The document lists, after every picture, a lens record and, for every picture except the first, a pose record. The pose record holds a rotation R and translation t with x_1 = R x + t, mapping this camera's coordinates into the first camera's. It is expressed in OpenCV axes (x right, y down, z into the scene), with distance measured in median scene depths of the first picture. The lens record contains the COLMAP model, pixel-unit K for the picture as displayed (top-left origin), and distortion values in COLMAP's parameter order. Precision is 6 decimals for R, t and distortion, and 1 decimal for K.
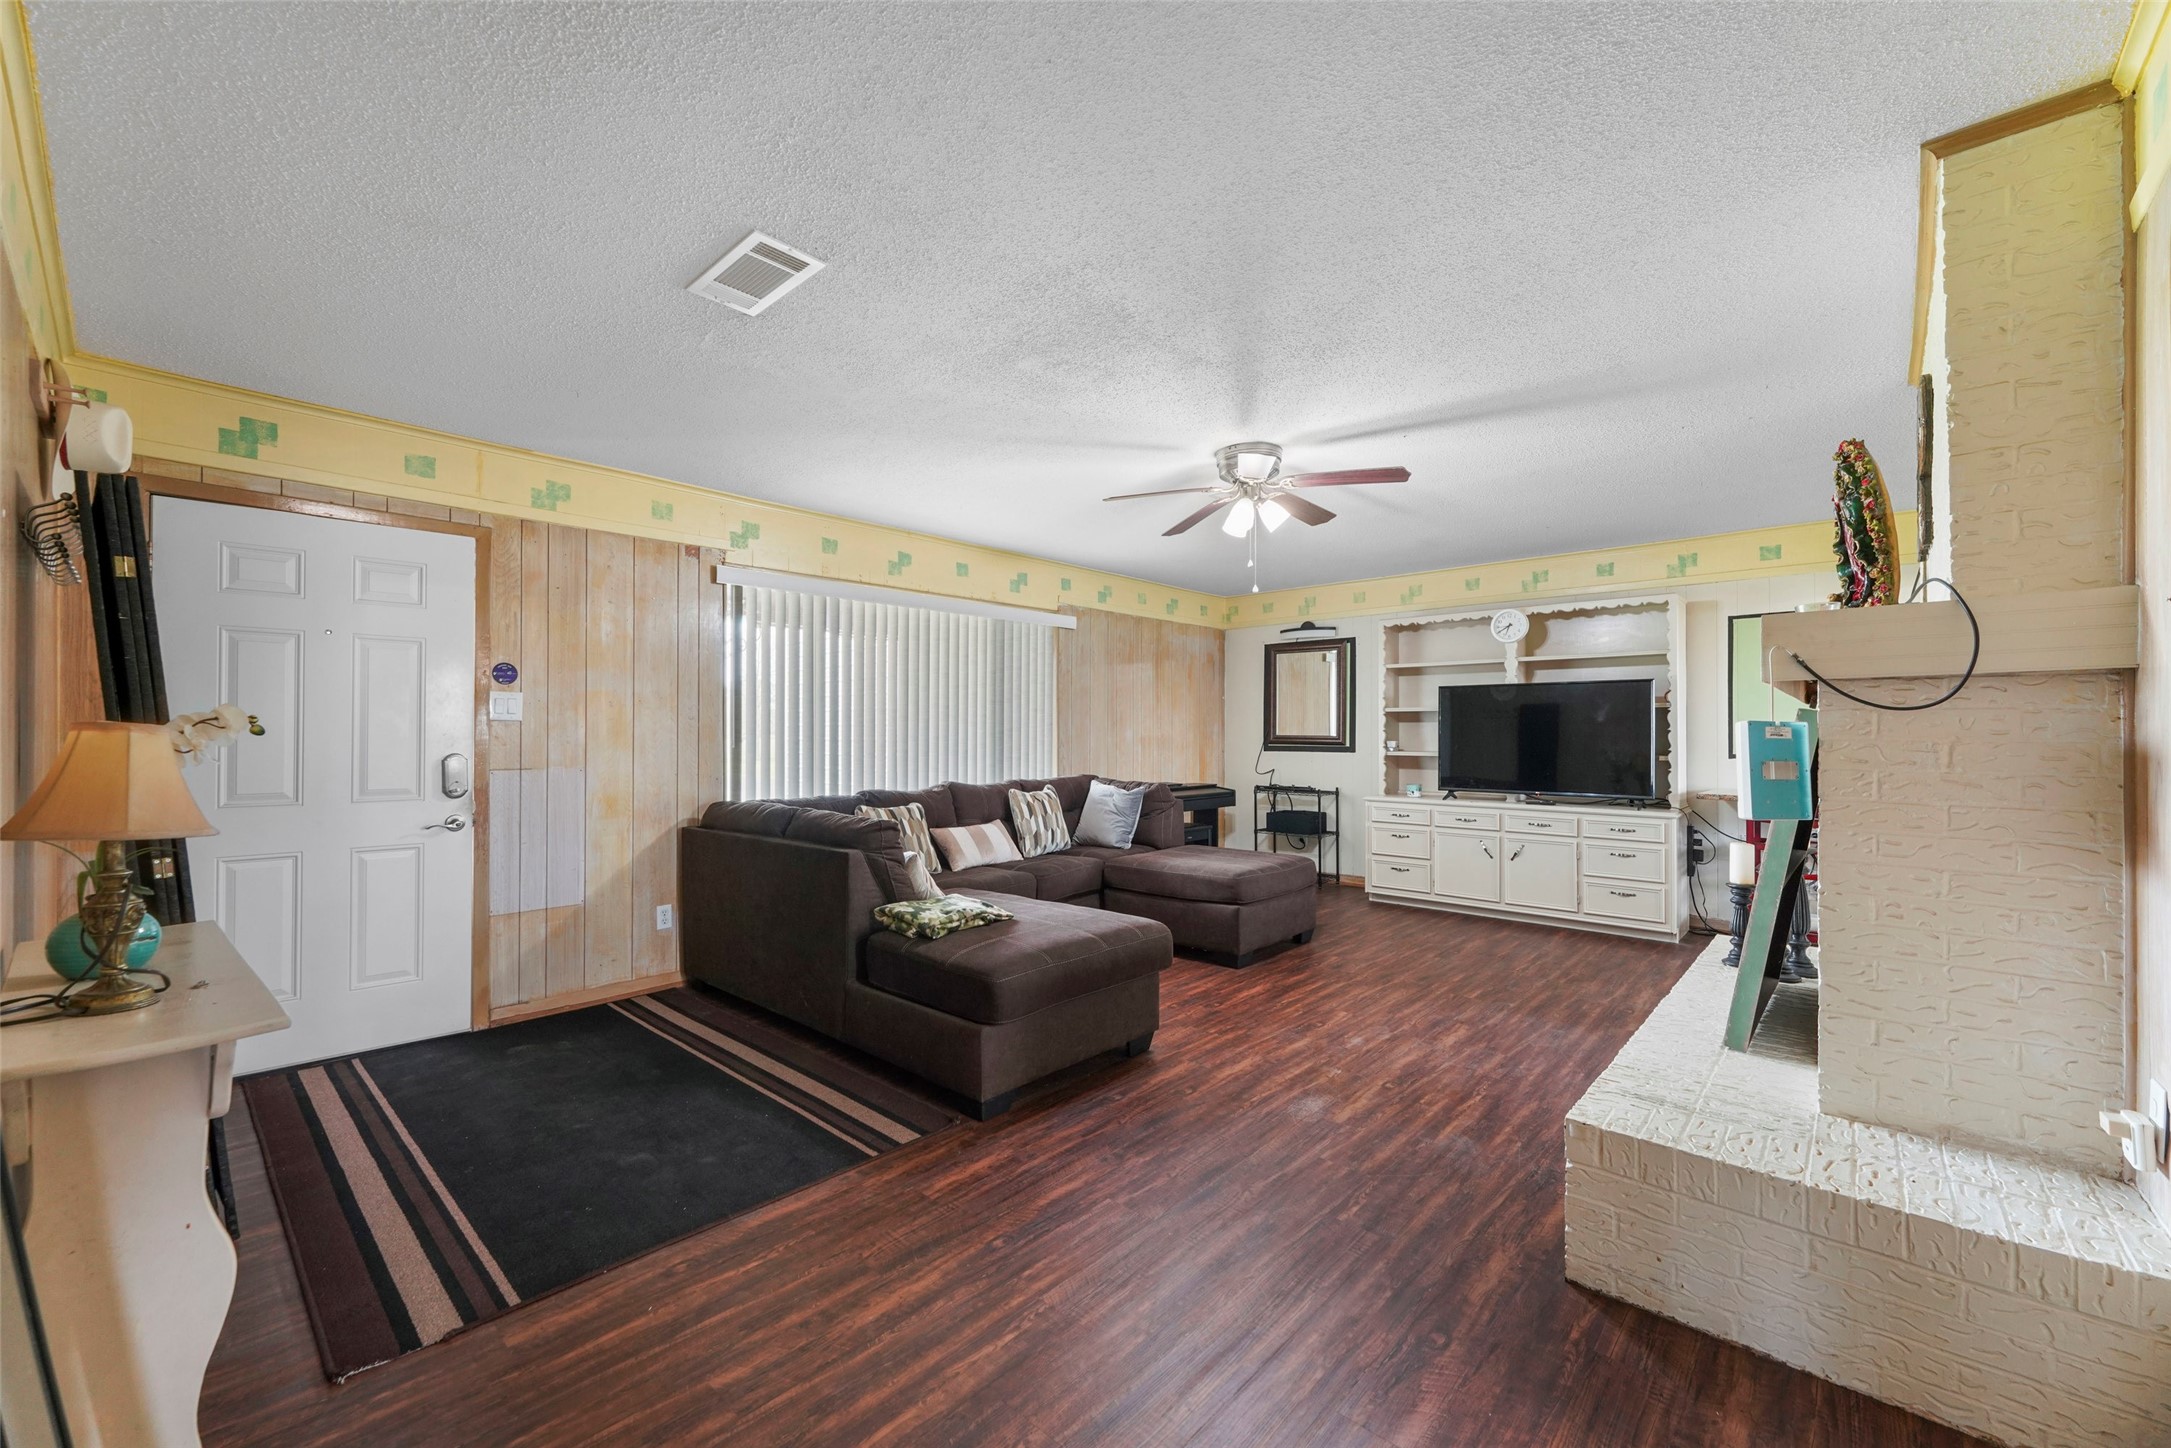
lens RADIAL K [[861.2, 0, 1073.2], [0, 861.2, 727.1], [0, 0, 1]] dist [0.010833, -0.001334]
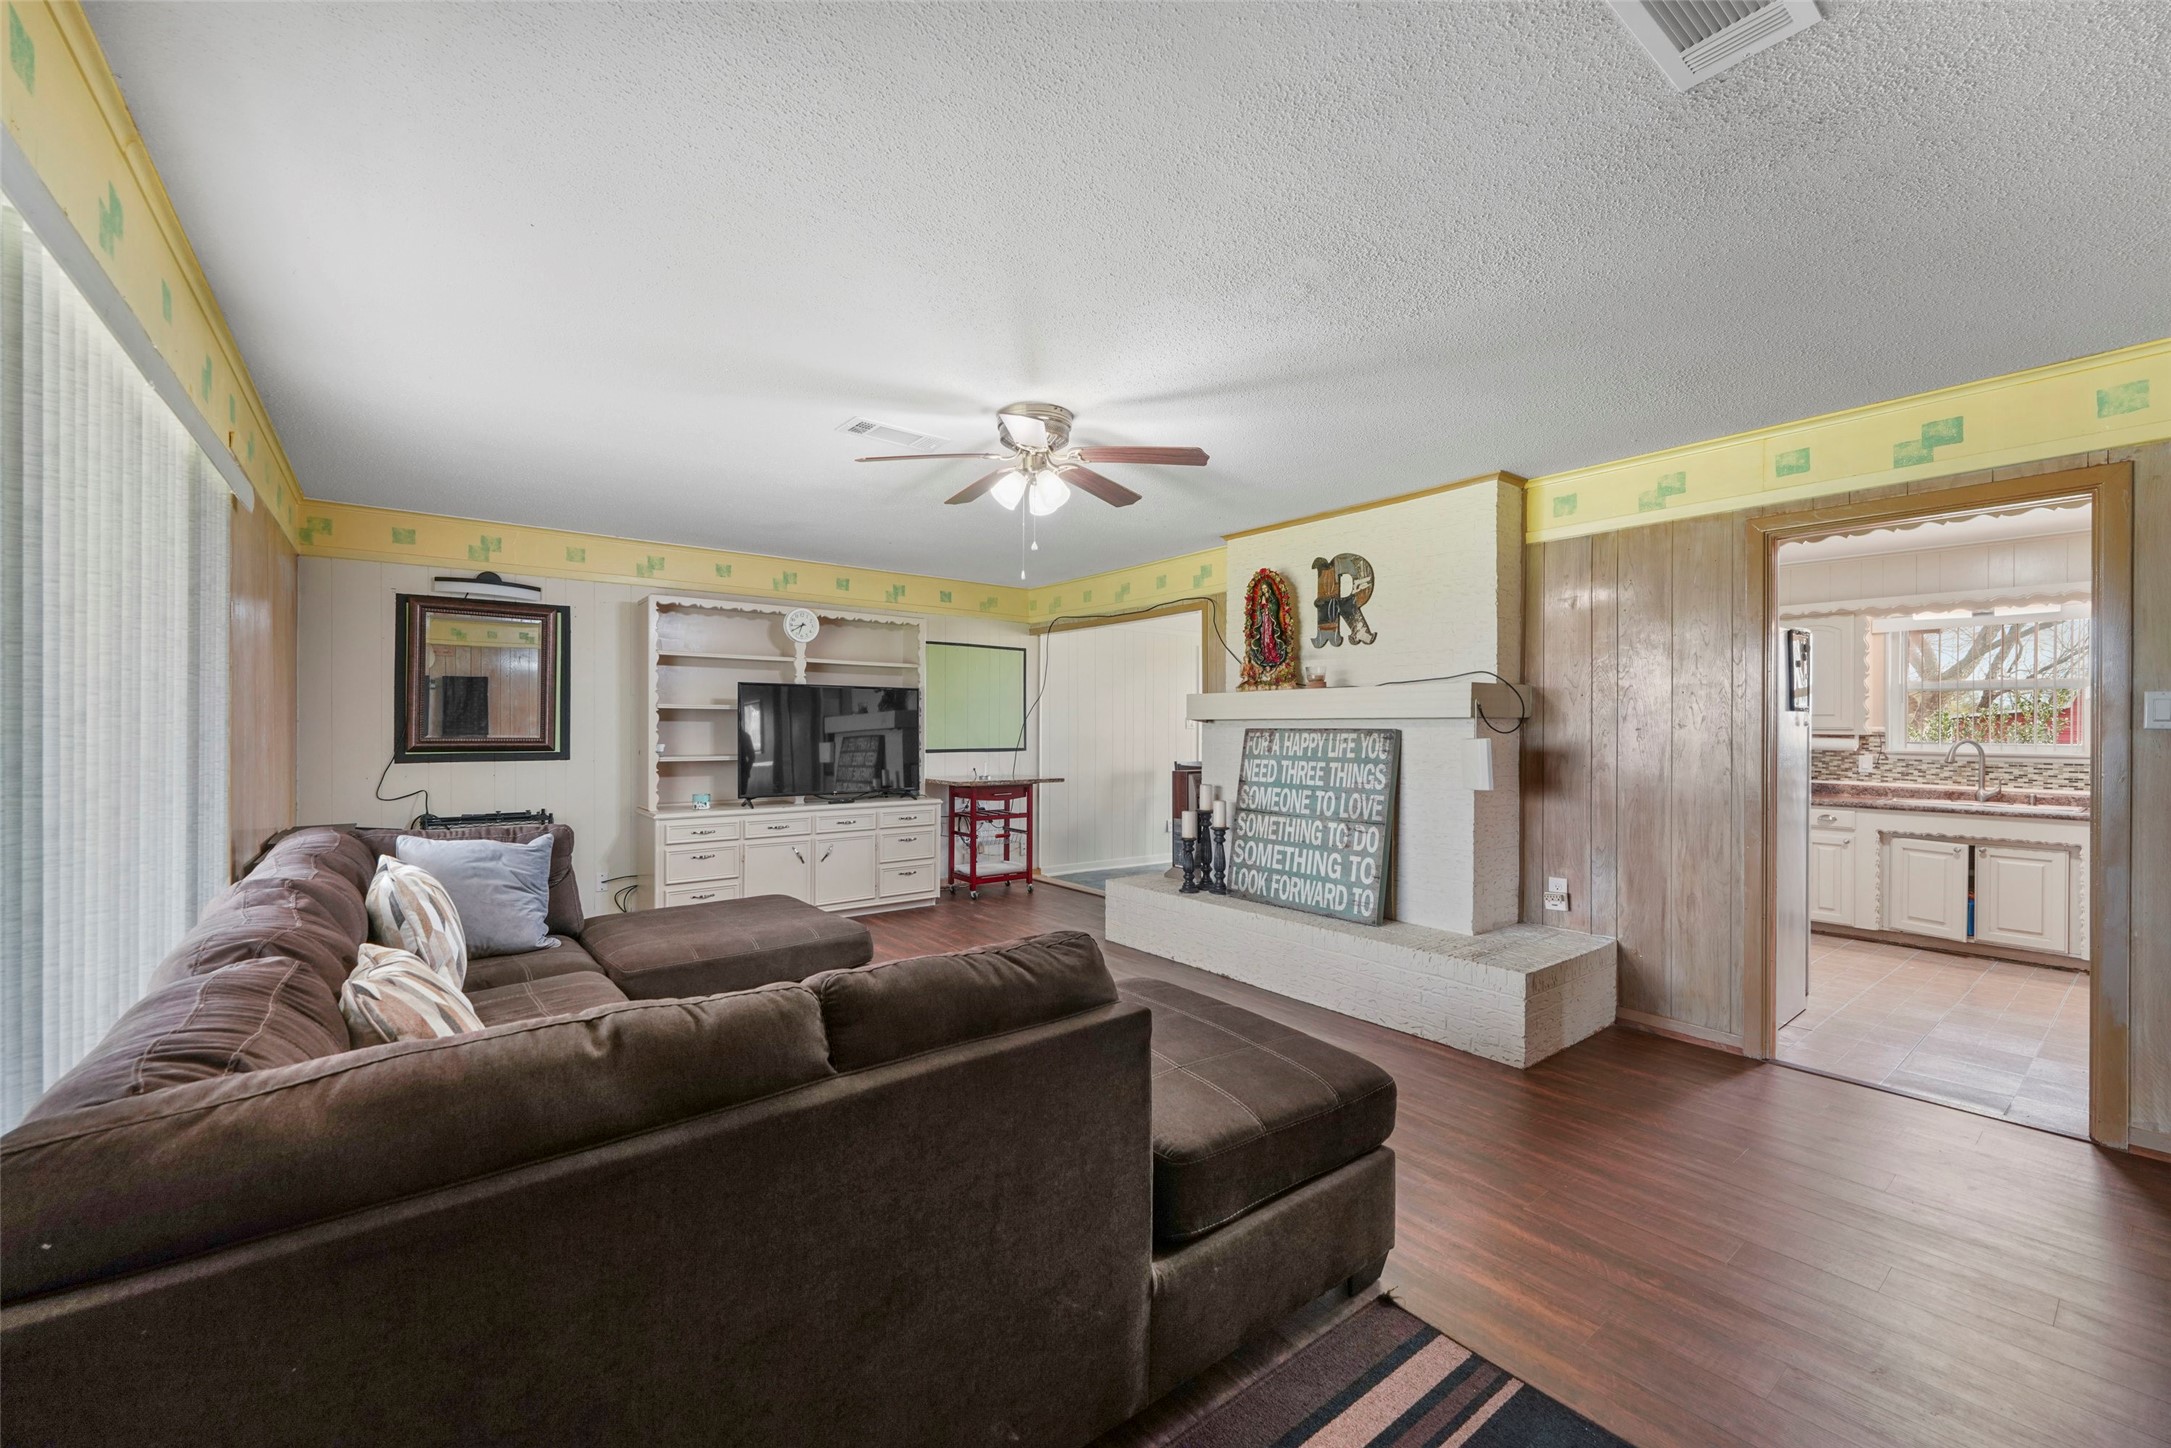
lens RADIAL K [[861.2, 0, 1072.9], [0, 861.2, 727.5], [0, 0, 1]] dist [0.010833, -0.001334]
pose [[0.166056, -0.003618, 0.986110, -0.354541], [-0.011476, 0.999918, 0.005601, -0.008309], [-0.986050, -0.012246, 0.166001, 0.456322]]
